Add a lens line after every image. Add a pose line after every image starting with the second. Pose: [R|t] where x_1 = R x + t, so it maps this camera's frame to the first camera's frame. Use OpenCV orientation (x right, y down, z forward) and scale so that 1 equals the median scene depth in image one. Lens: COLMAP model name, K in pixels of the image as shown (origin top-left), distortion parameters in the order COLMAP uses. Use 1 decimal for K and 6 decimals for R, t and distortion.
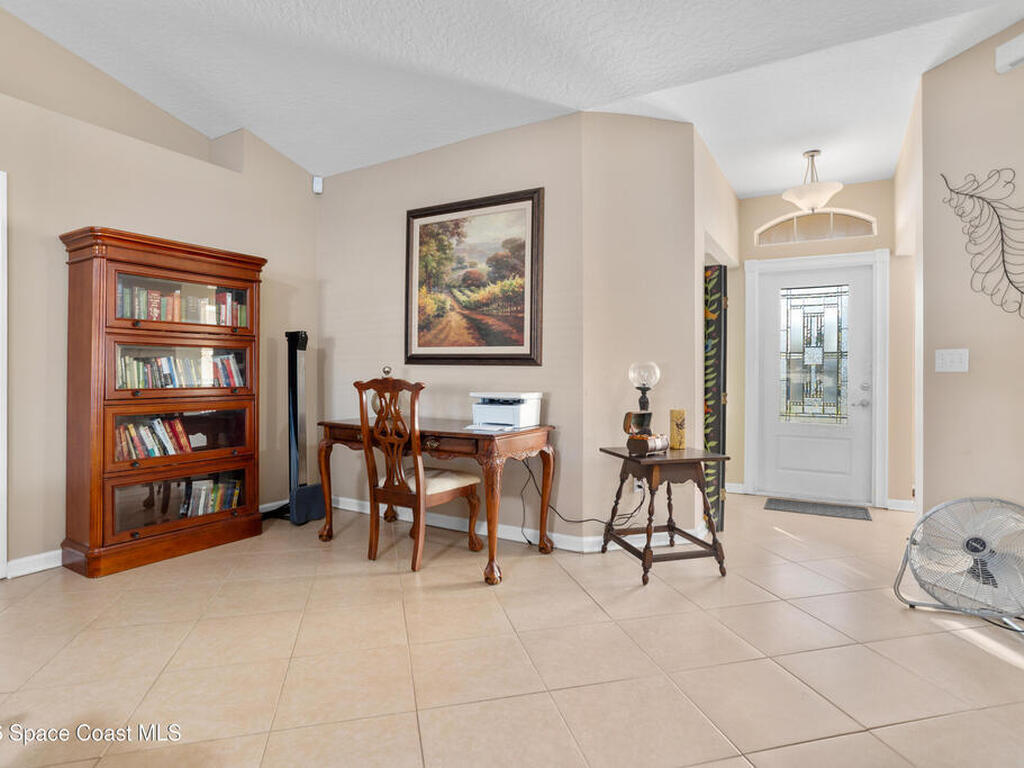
lens RADIAL K [[556.2, 0, 512.0], [0, 556.2, 384.0], [0, 0, 1]] dist [-0.052400, 0.024892]
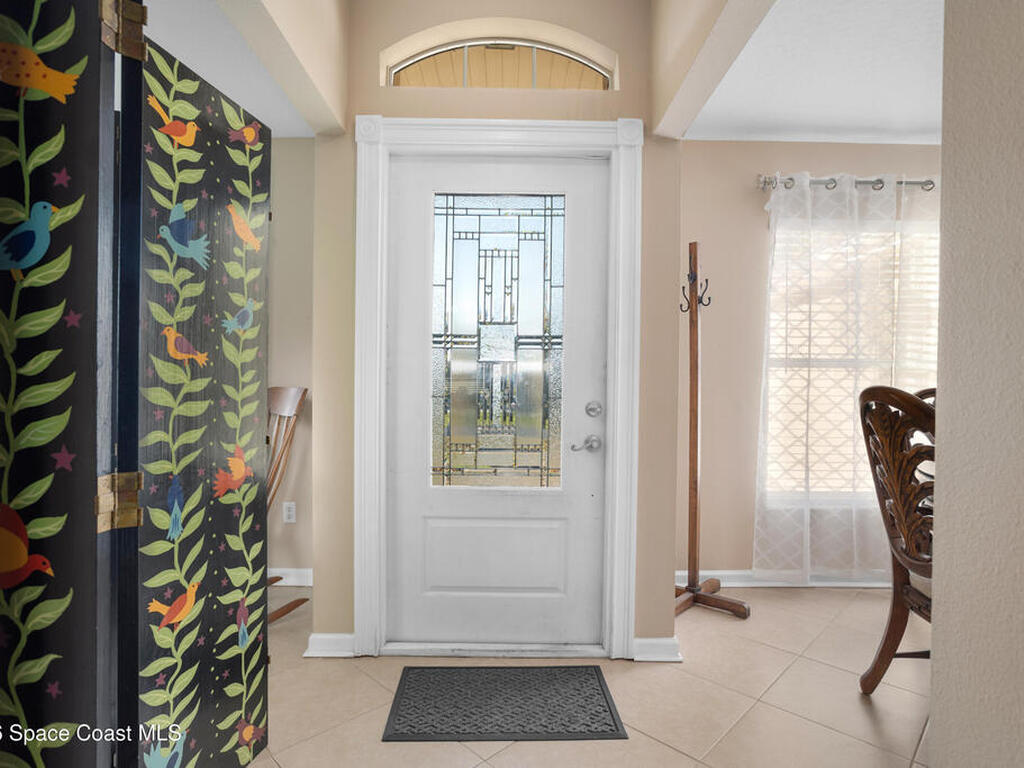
lens RADIAL K [[556.2, 0, 512.0], [0, 556.2, 384.0], [0, 0, 1]] dist [-0.052400, 0.024892]
pose [[0.853116, 0.005562, 0.521691, 0.409336], [-0.003138, 0.999980, -0.005530, -0.016973], [-0.521712, 0.003081, 0.853116, 0.769077]]
